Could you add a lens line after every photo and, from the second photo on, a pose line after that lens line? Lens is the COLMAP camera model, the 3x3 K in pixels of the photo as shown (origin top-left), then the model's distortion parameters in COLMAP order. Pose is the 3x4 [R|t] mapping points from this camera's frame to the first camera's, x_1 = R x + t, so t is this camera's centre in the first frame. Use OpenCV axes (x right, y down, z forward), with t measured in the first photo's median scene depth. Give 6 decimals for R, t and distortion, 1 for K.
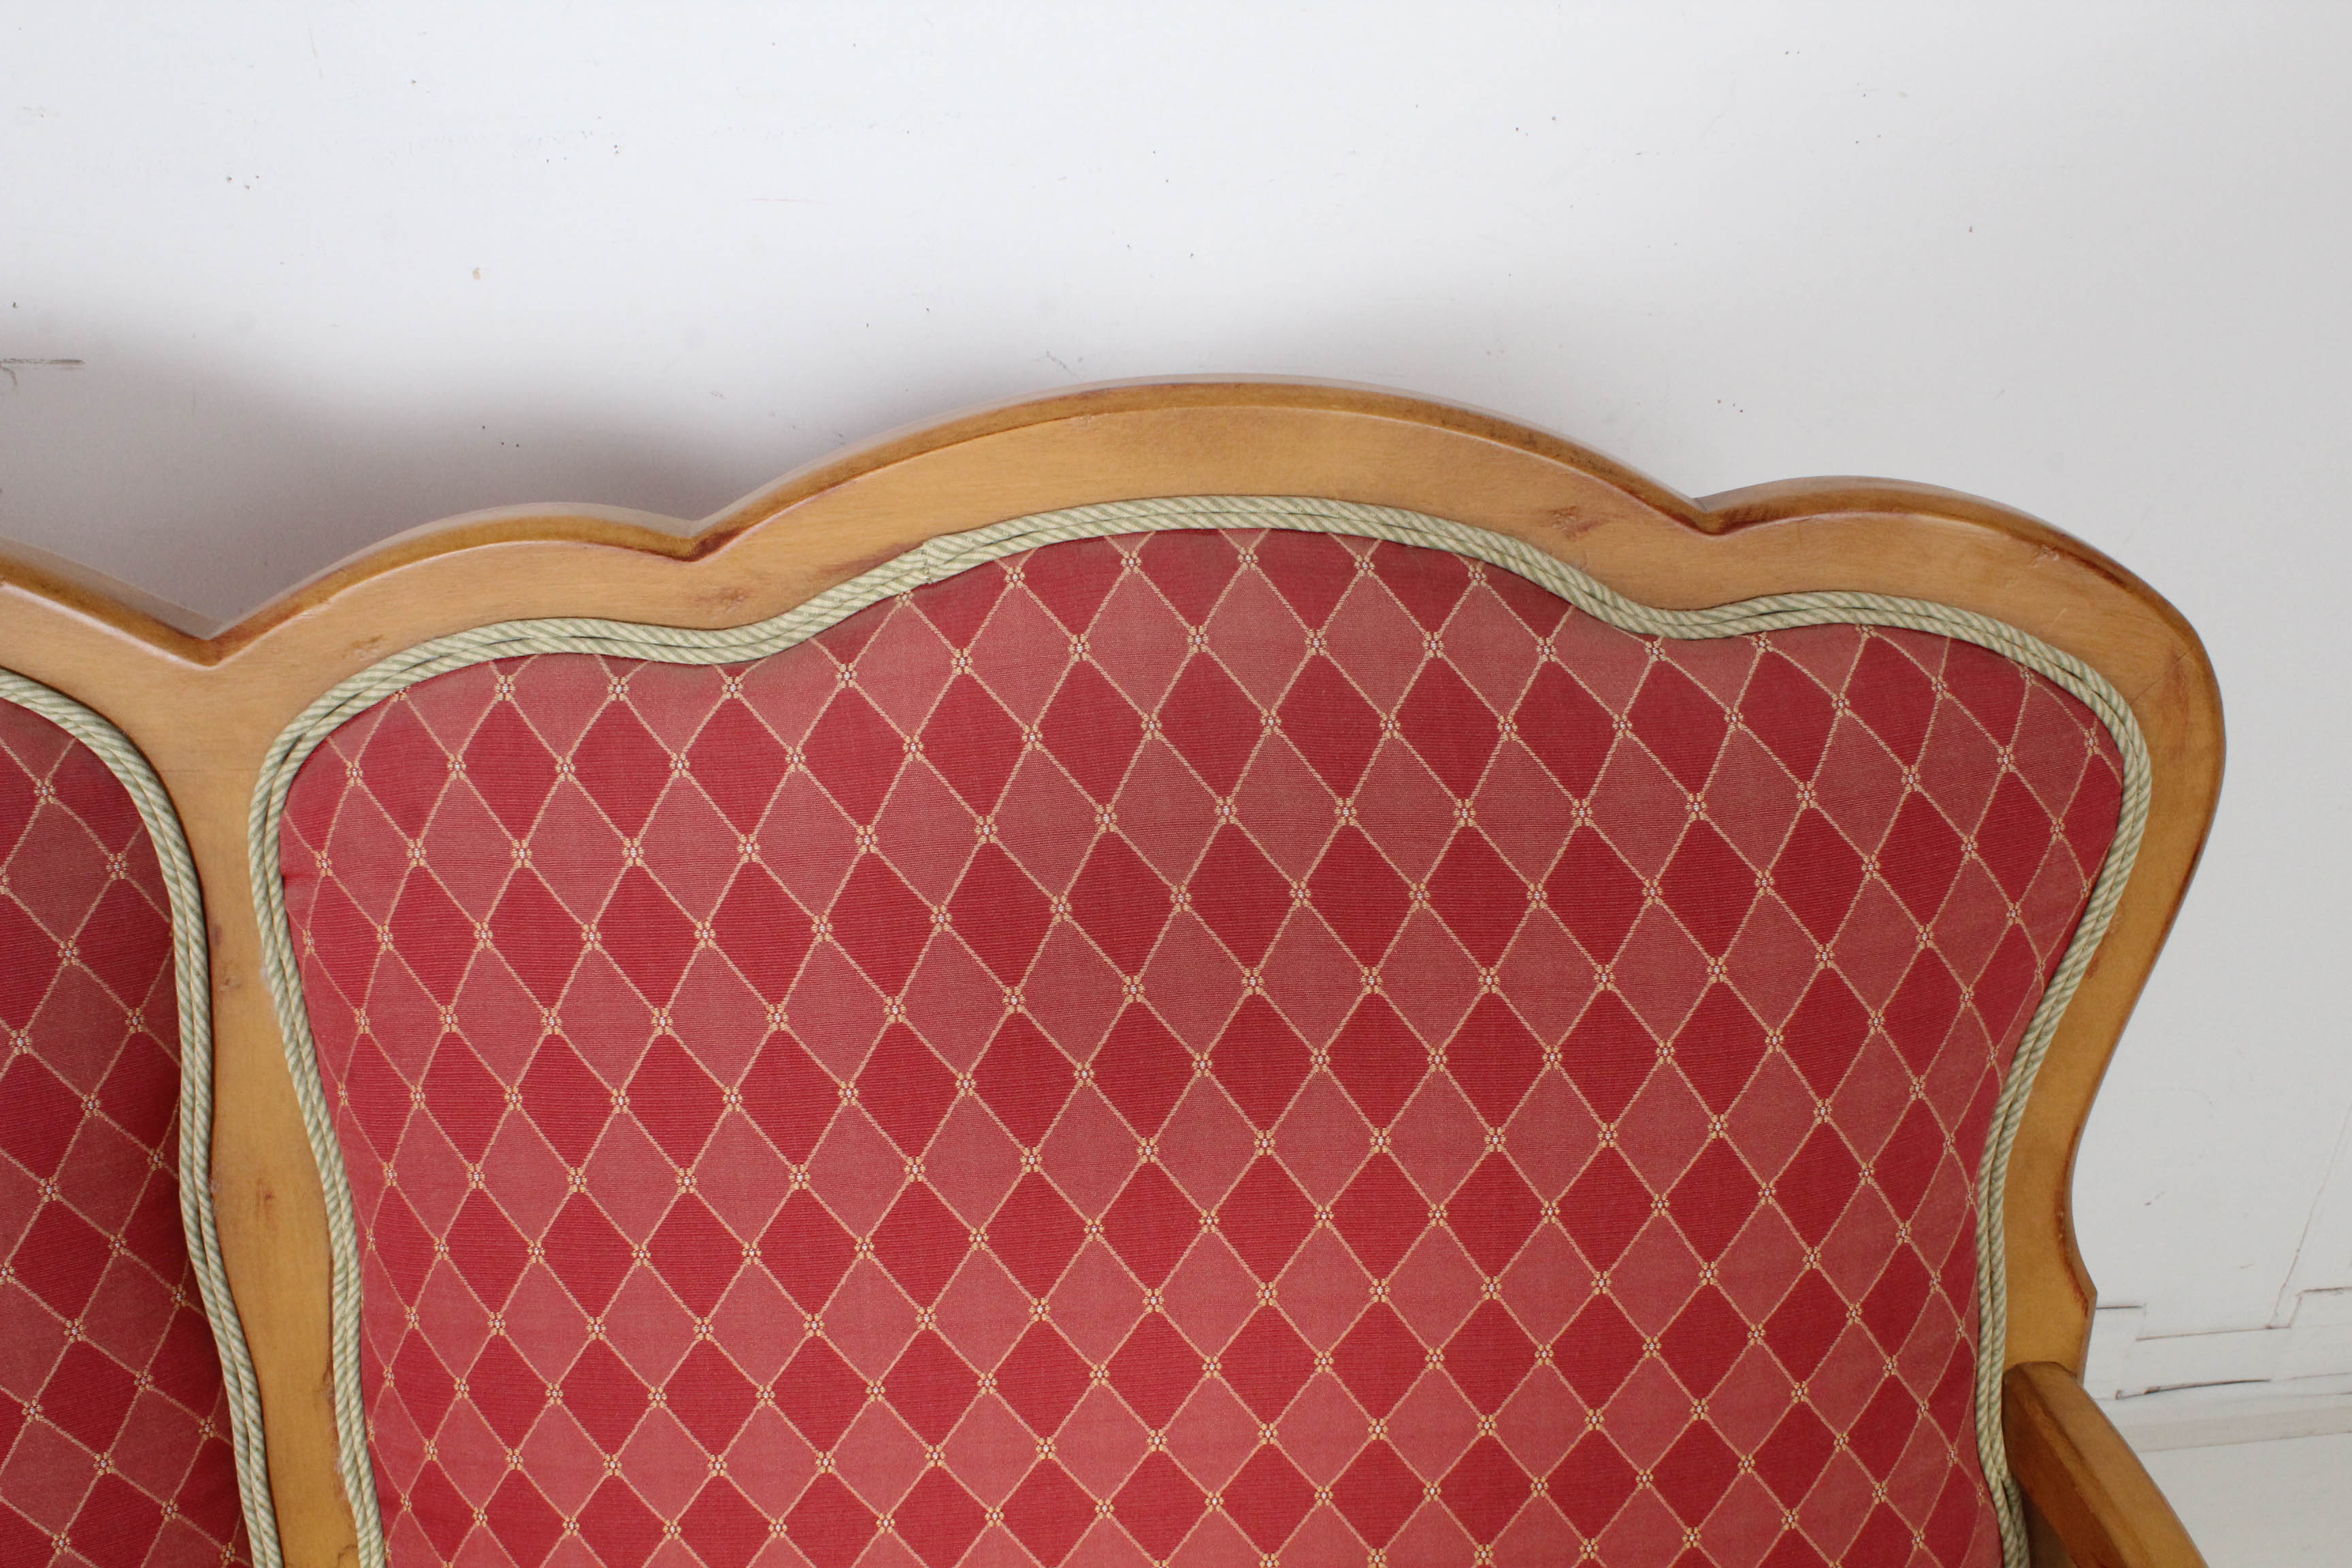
lens RADIAL K [[2435.2, 0, 1175.1], [0, 2435.2, 791.4], [0, 0, 1]] dist [-0.080281, 0.000000]
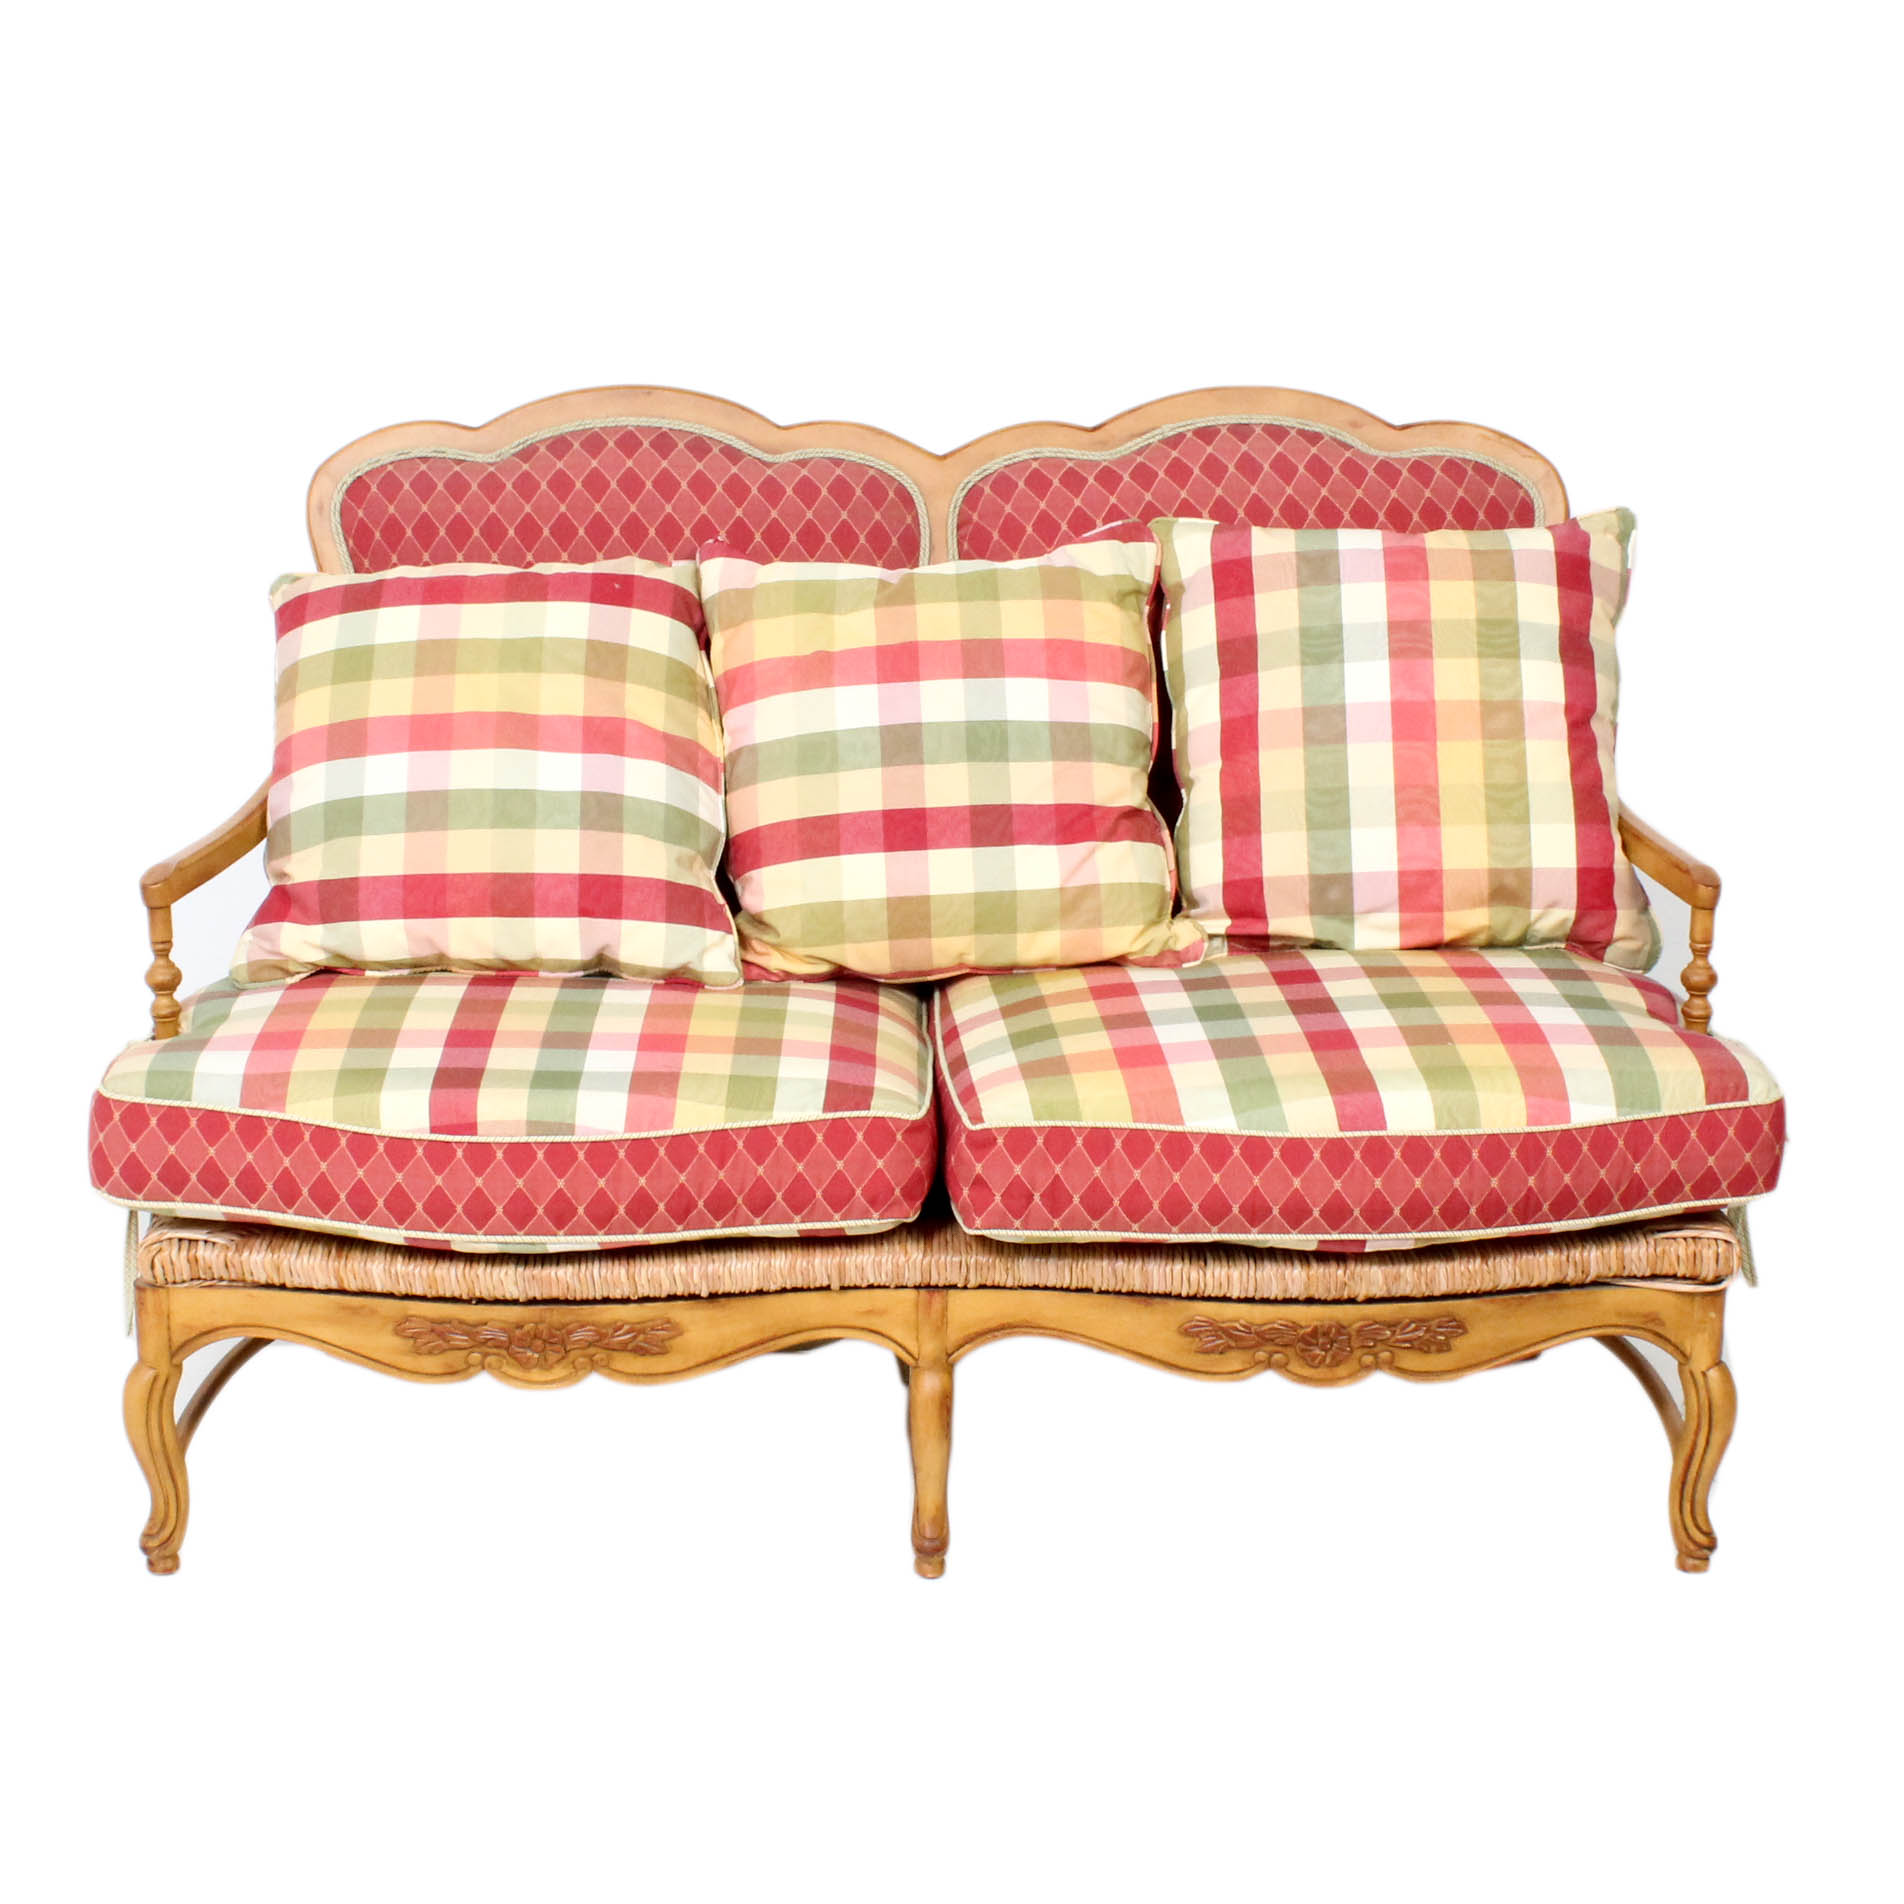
lens RADIAL K [[3683.4, 0, 957.1], [0, 3683.4, 859.7], [0, 0, 1]] dist [-0.113633, 0.000000]
pose [[0.999735, 0.006892, -0.021971, -0.268641], [-0.014597, 0.927632, -0.373211, 2.337910], [0.017809, 0.373433, 0.927486, -3.470840]]
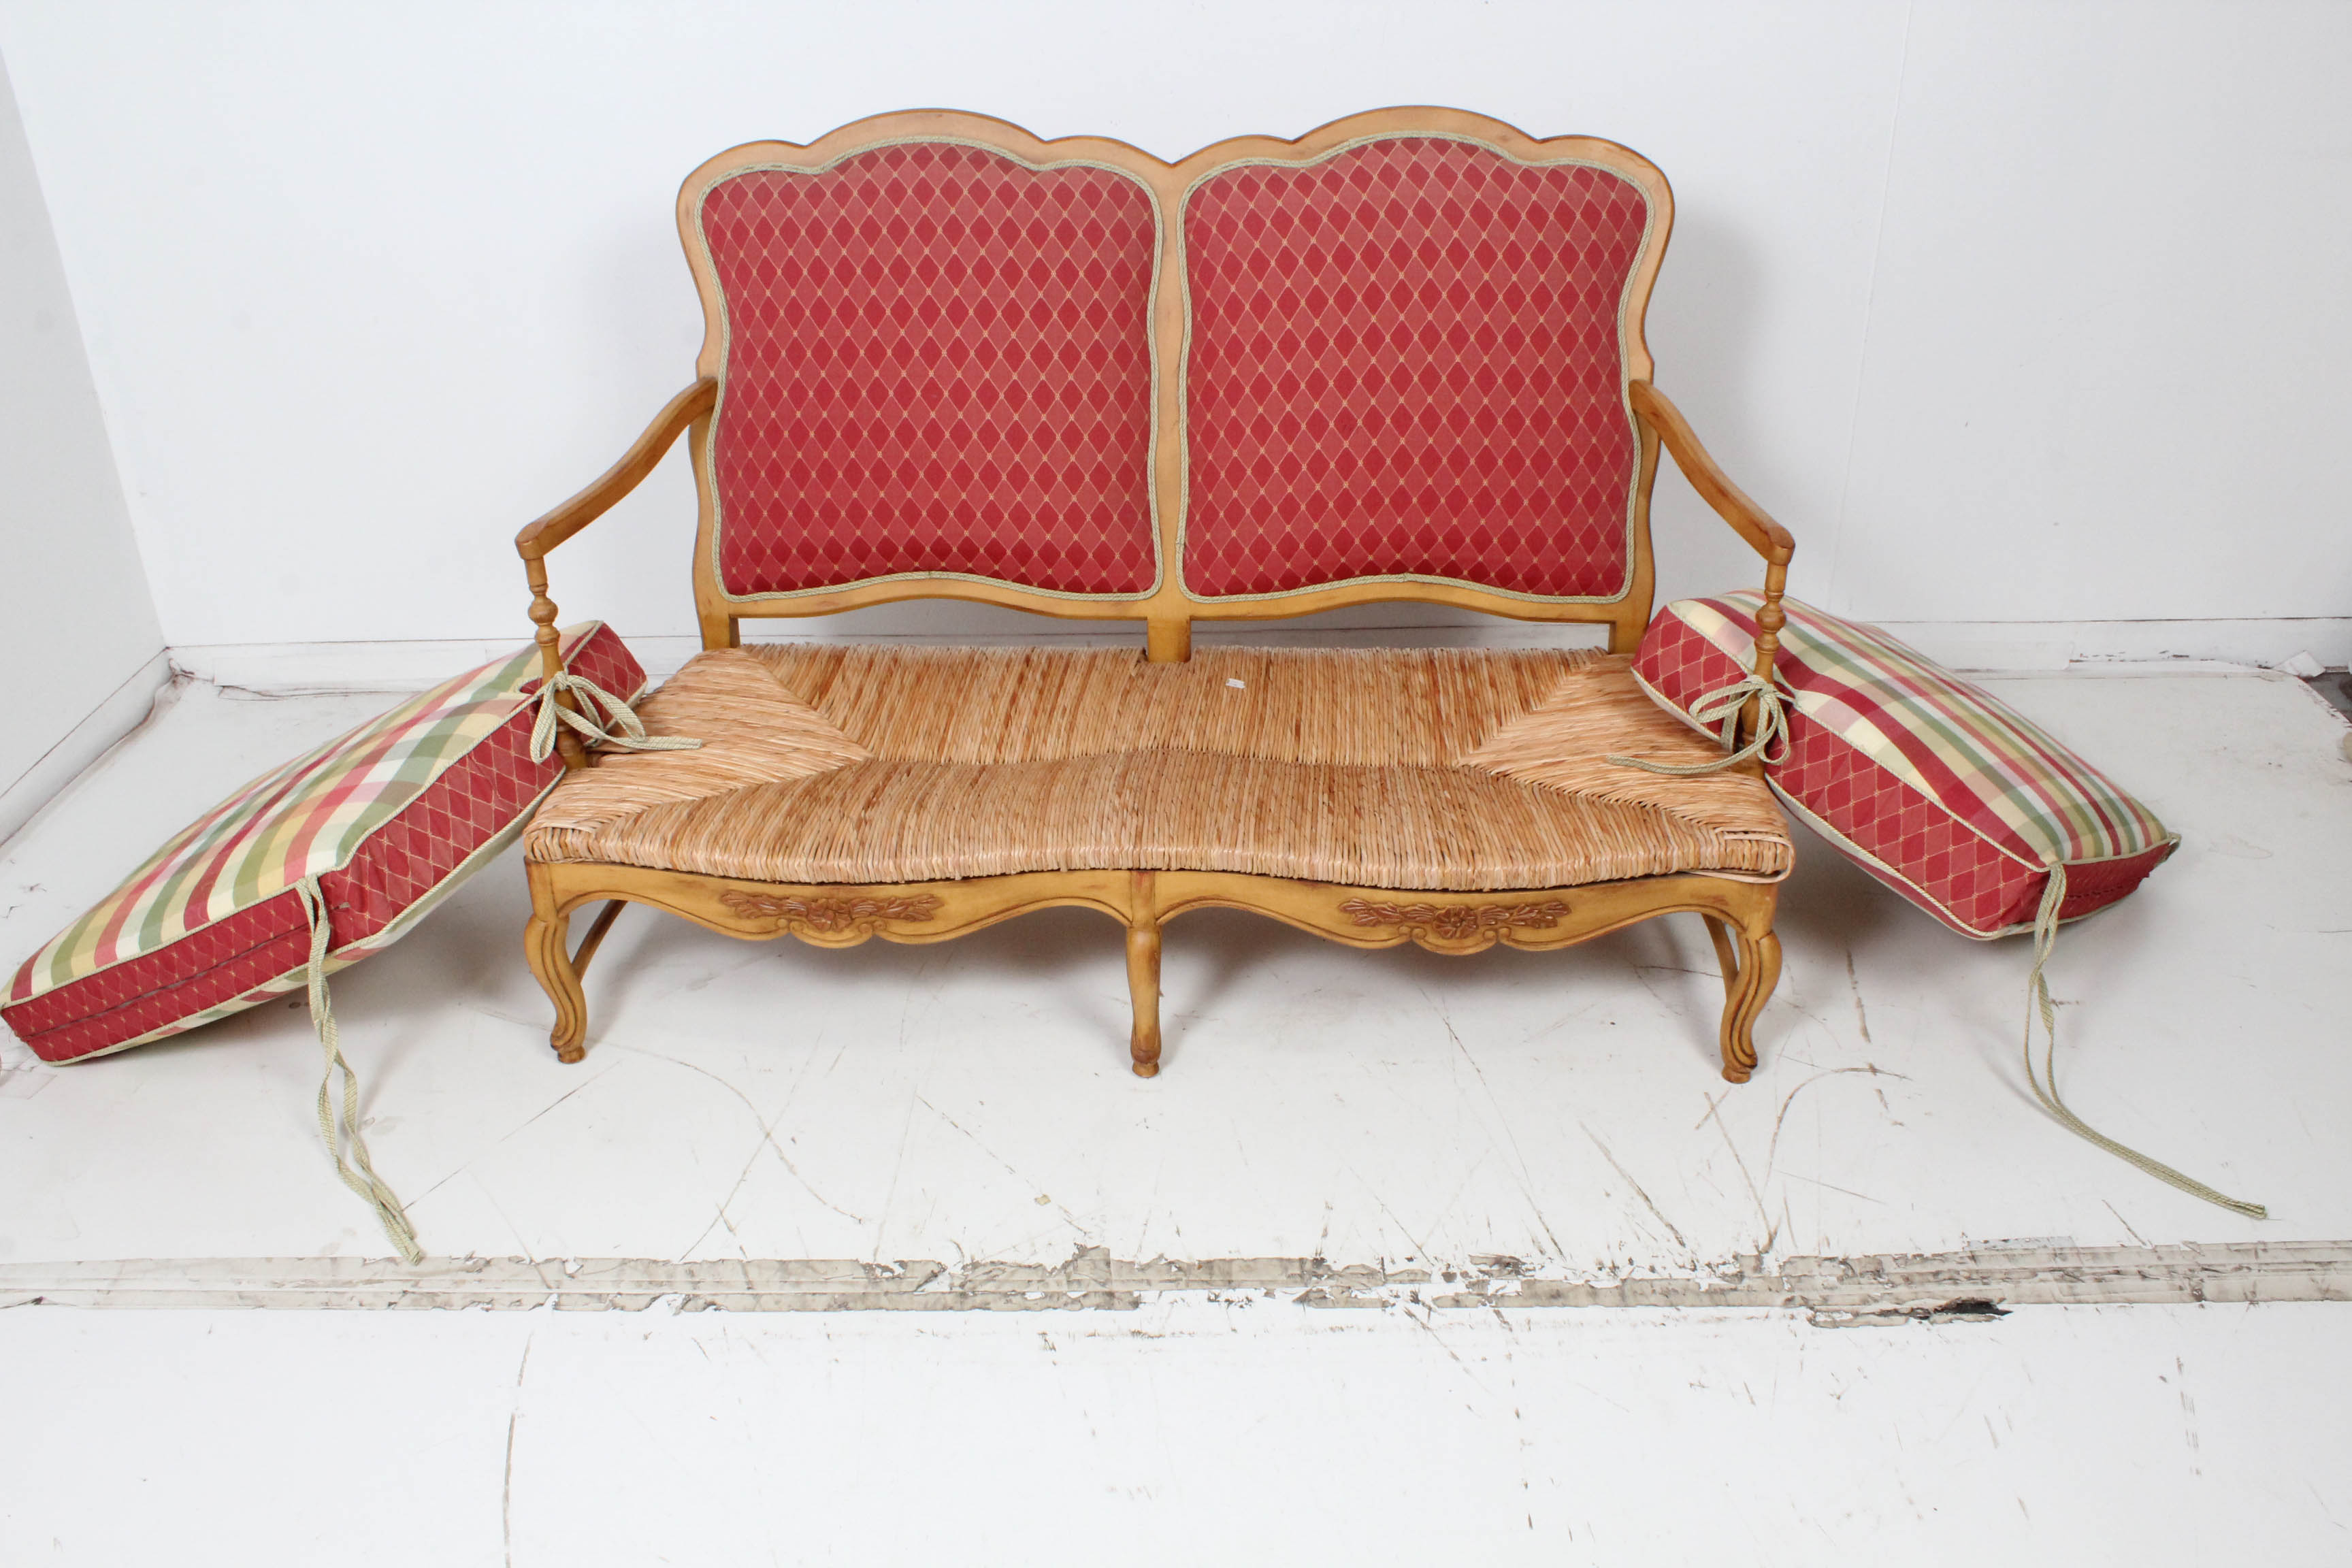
lens RADIAL K [[1949.3, 0, 1176.4], [0, 1949.3, 785.3], [0, 0, 1]] dist [-0.162382, 0.134794]
pose [[0.997075, 0.023631, -0.072680, -0.132627], [-0.033685, 0.989523, -0.140391, 1.460289], [0.068601, 0.142429, 0.987425, -2.102758]]
